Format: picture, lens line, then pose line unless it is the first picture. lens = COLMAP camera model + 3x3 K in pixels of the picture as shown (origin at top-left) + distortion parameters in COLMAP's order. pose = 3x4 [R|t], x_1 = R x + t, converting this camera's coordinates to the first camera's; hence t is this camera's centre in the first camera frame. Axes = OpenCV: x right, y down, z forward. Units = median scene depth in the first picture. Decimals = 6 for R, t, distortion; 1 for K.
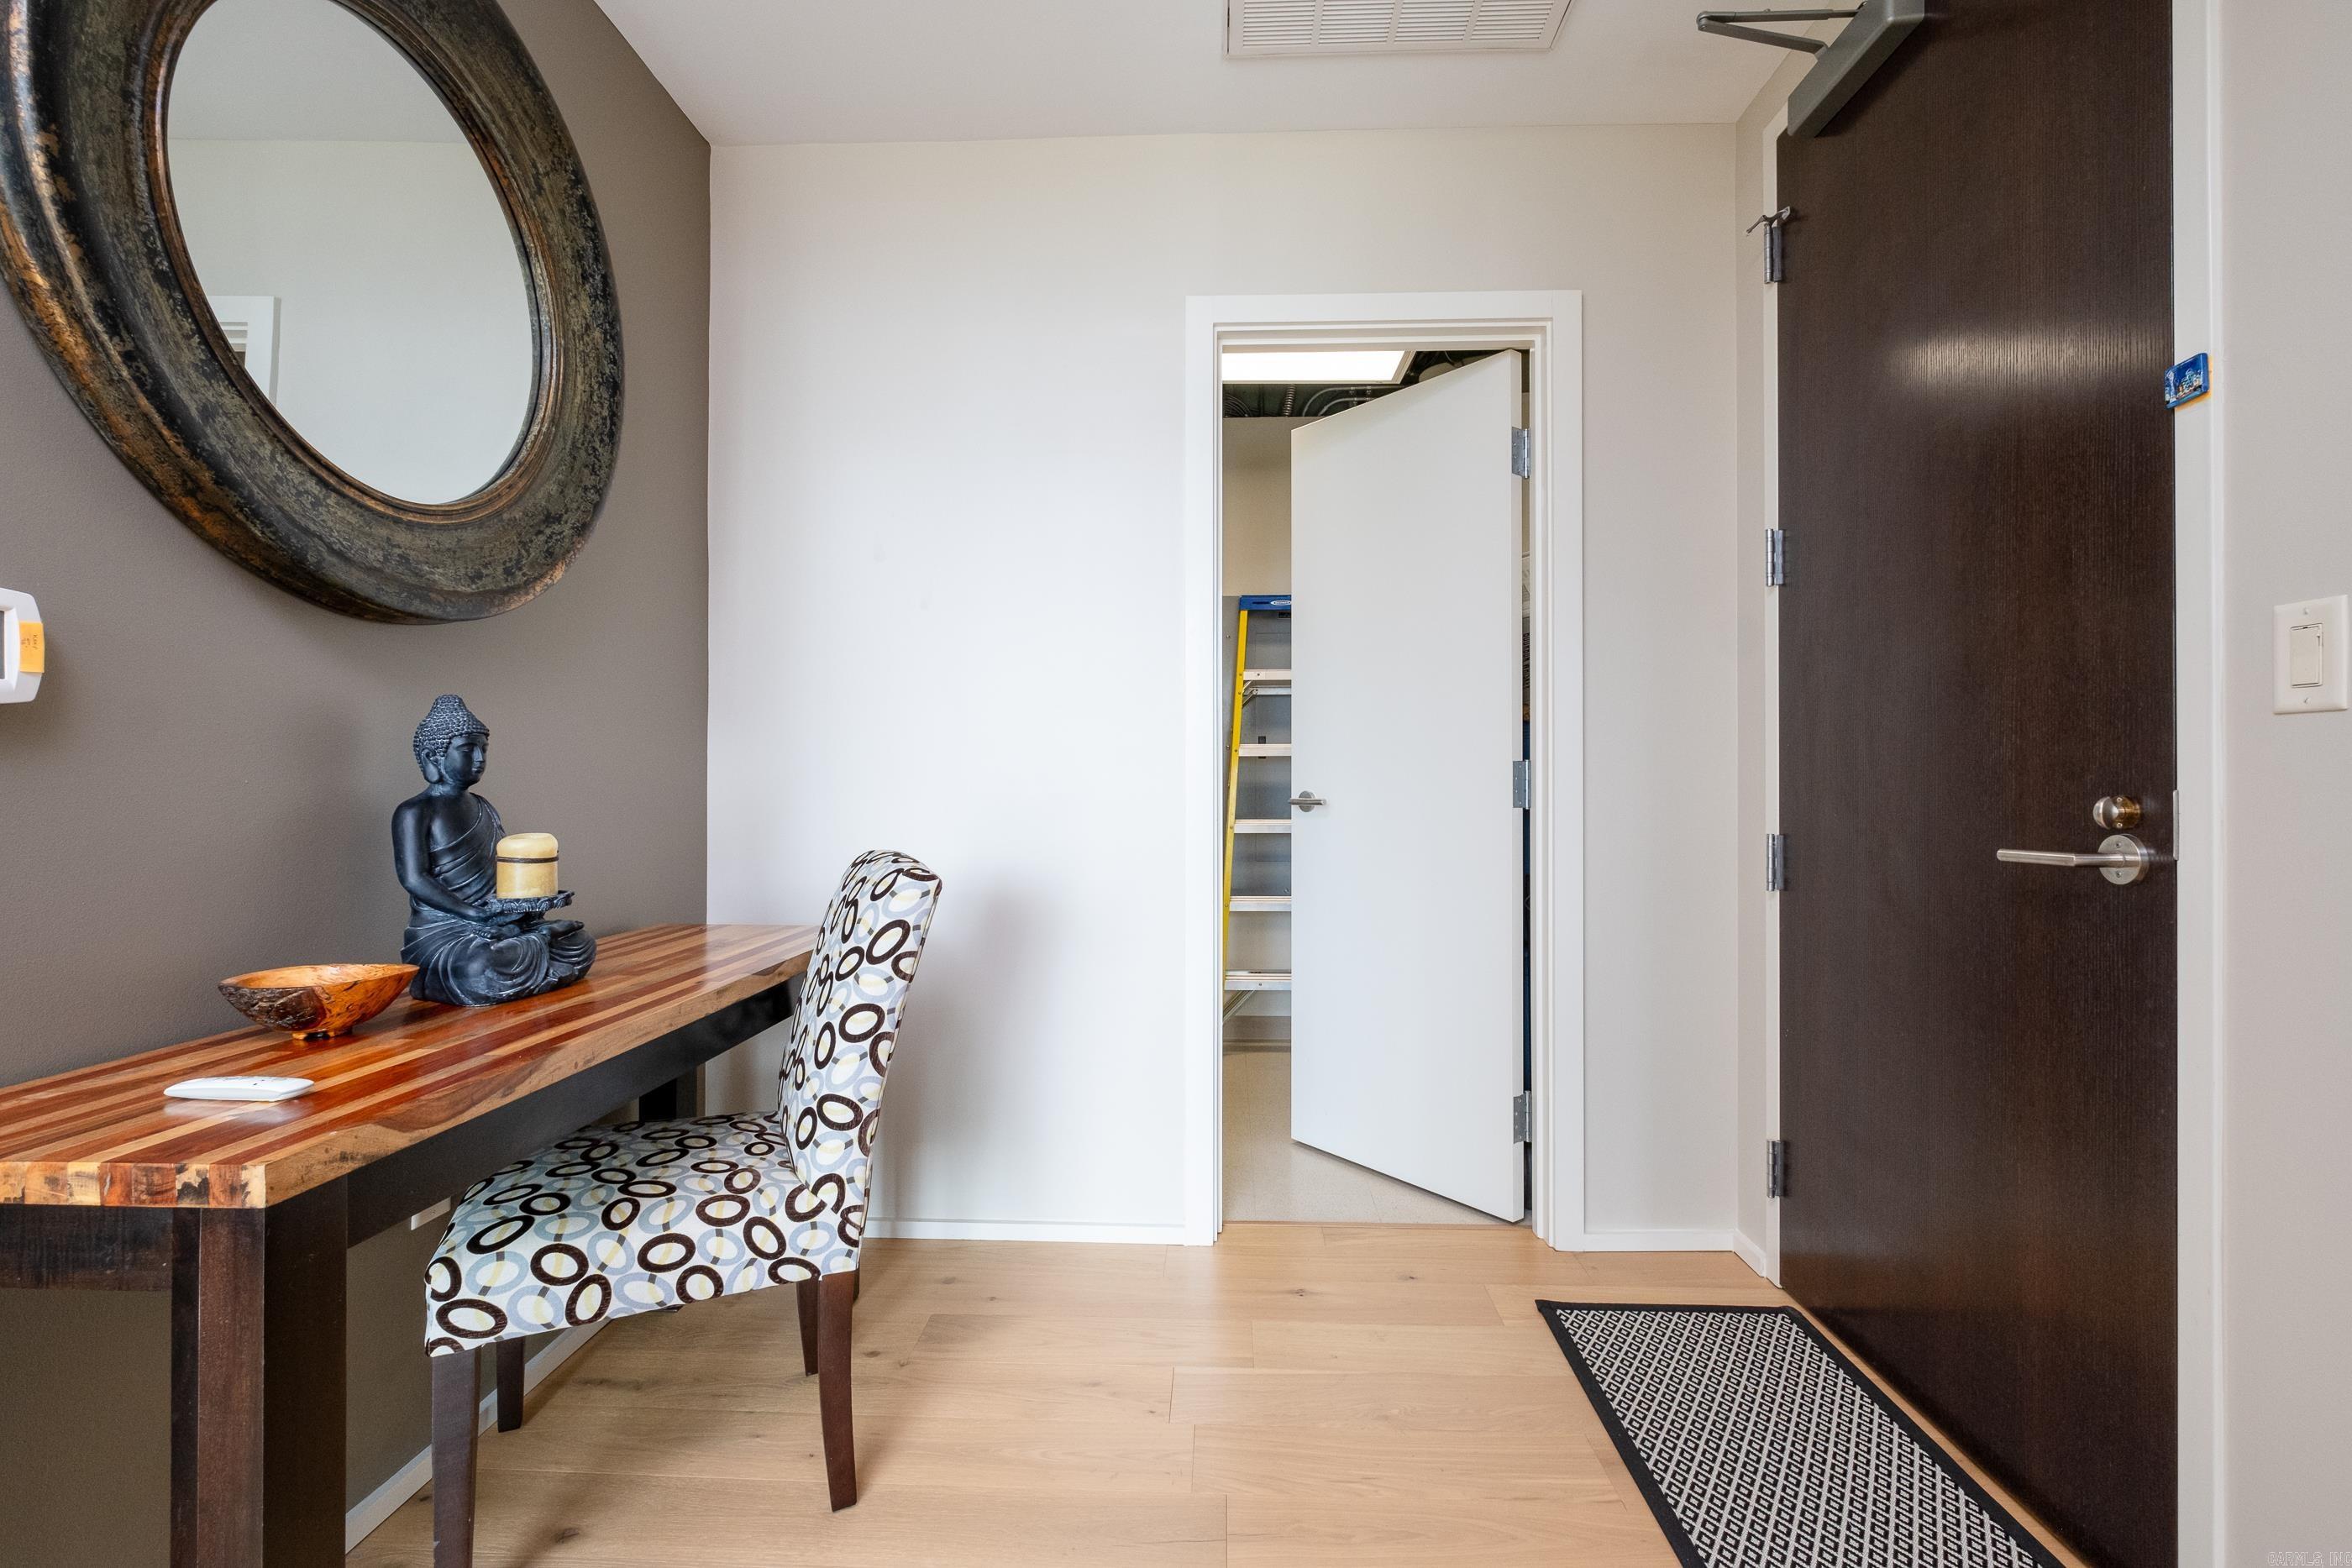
lens RADIAL K [[1075.4, 0, 1188.7], [0, 1075.4, 773.4], [0, 0, 1]] dist [-0.004607, 0.000612]
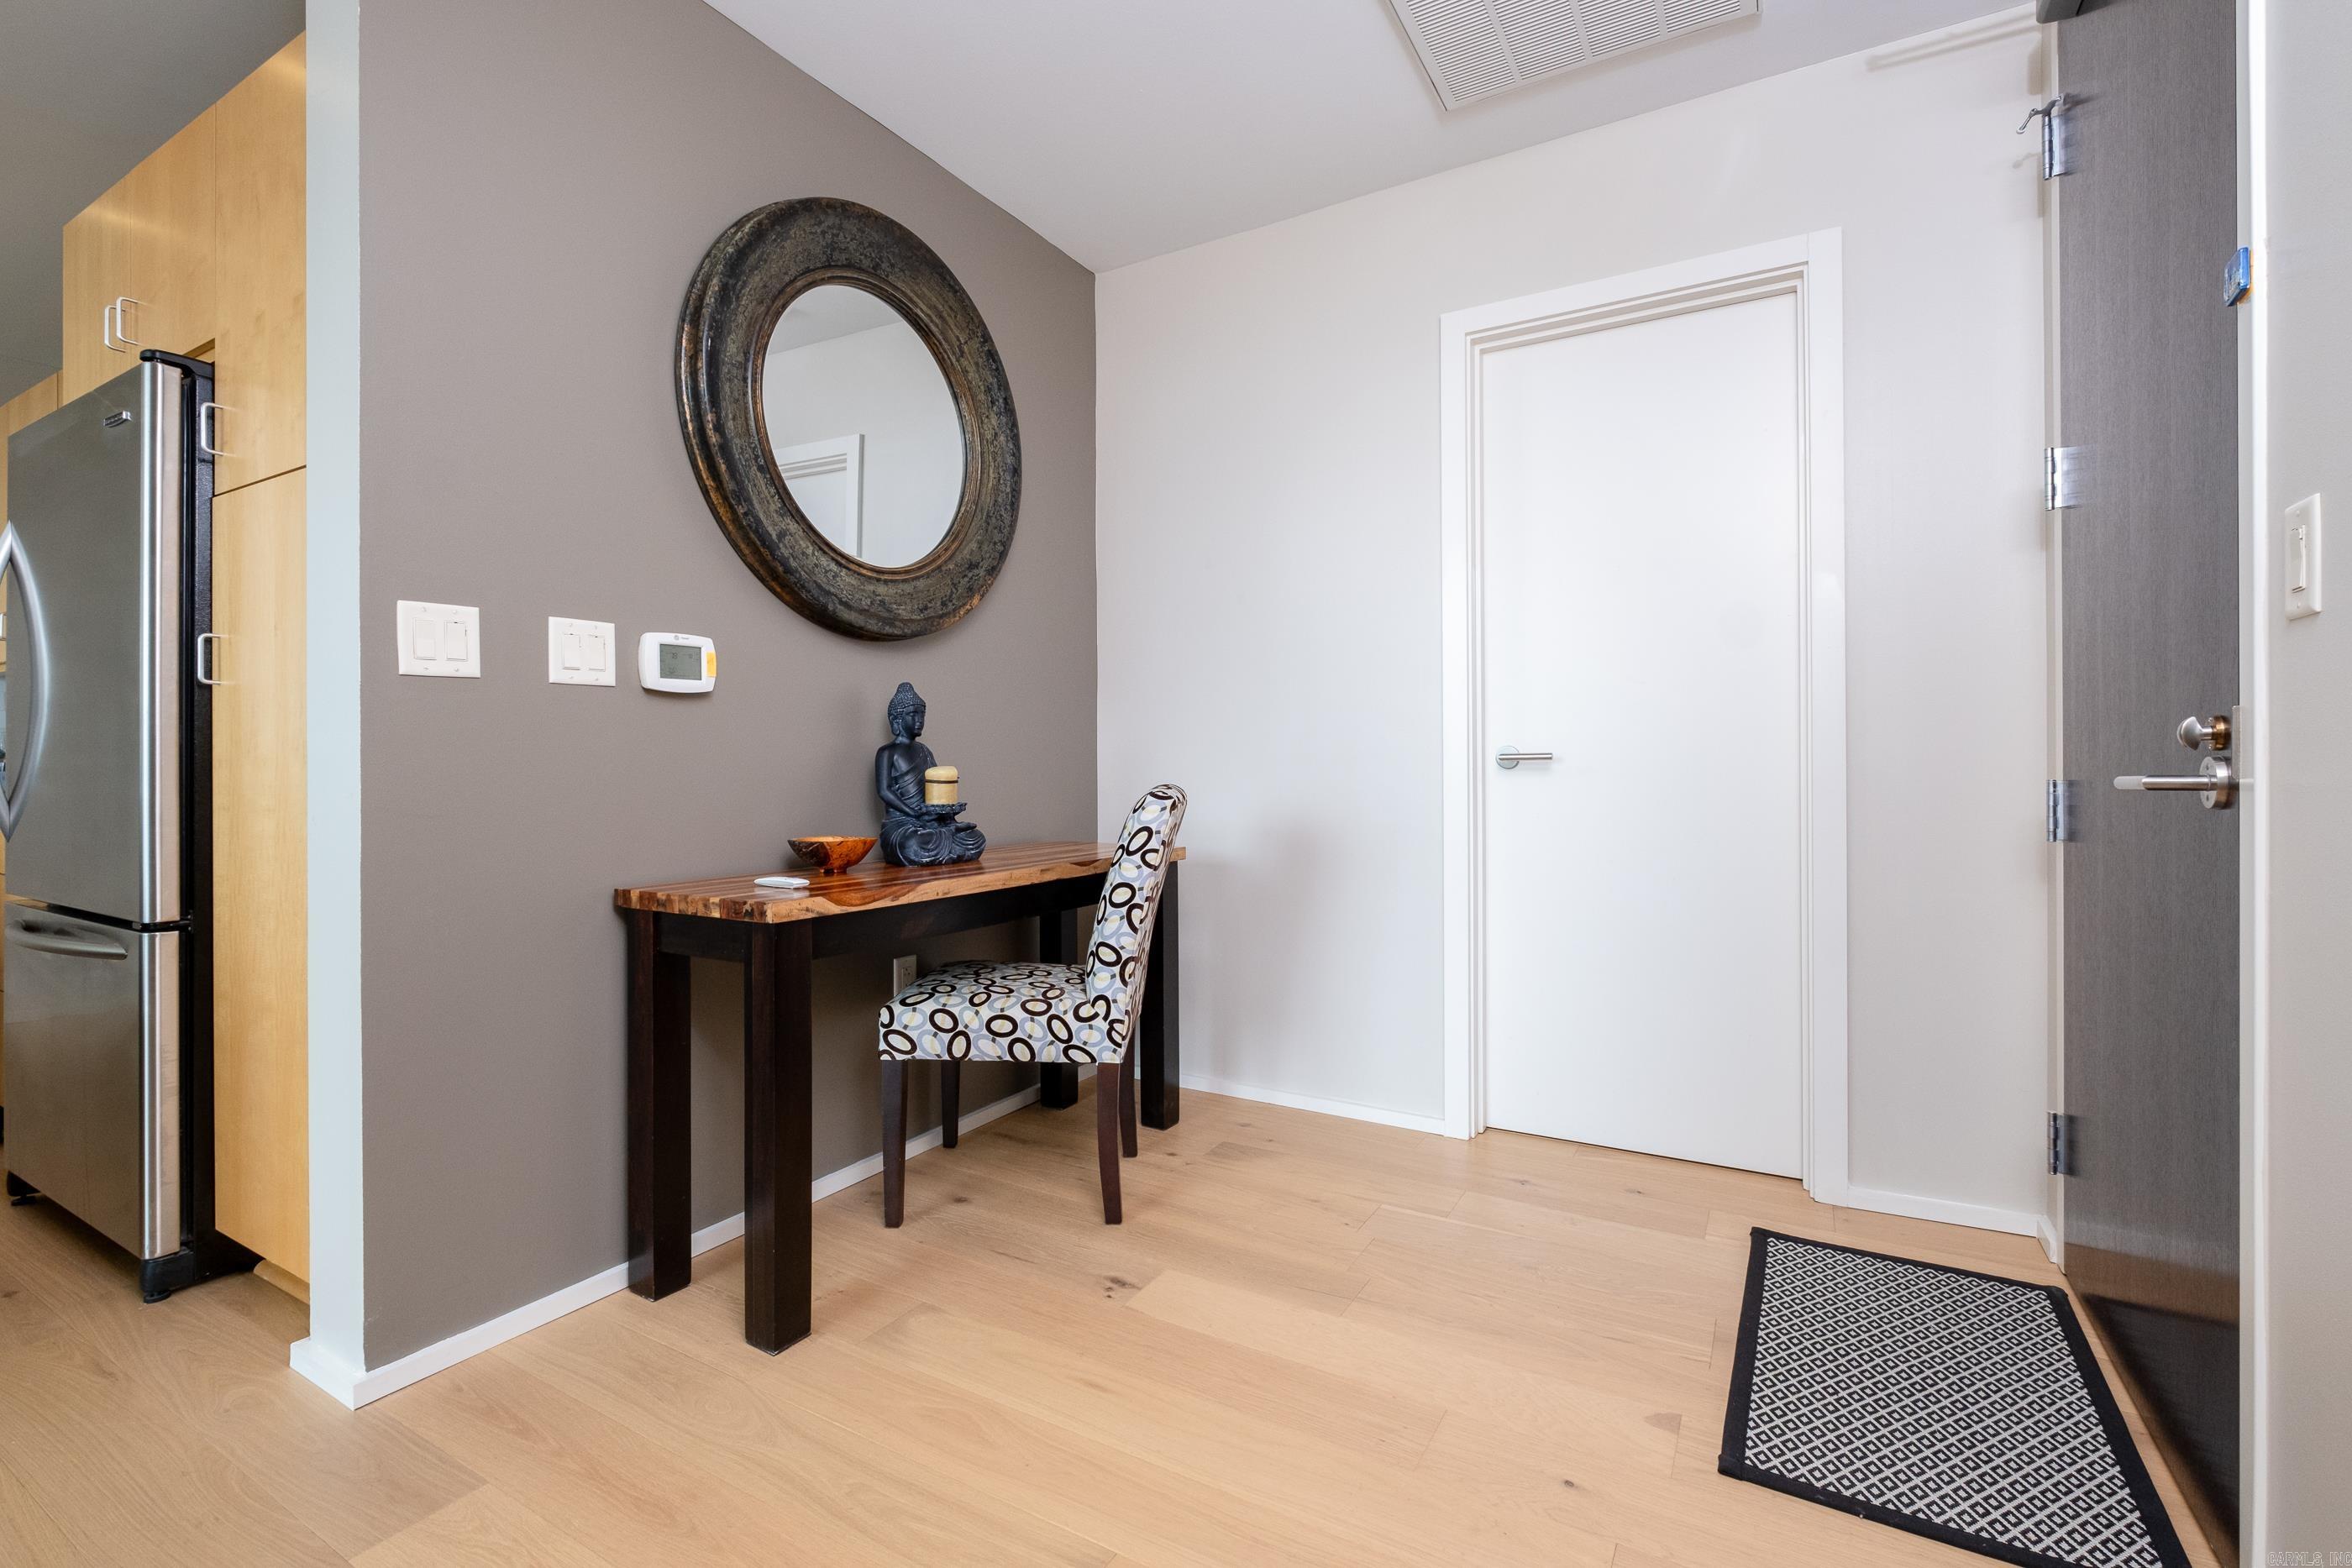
lens RADIAL K [[1075.4, 0, 1137.3], [0, 1075.4, 768.1], [0, 0, 1]] dist [-0.004607, 0.000612]
pose [[0.867365, -0.001049, -0.497671, 0.458809], [0.006430, 0.999938, 0.009098, 0.047453], [0.497630, -0.011091, 0.867318, -0.267365]]
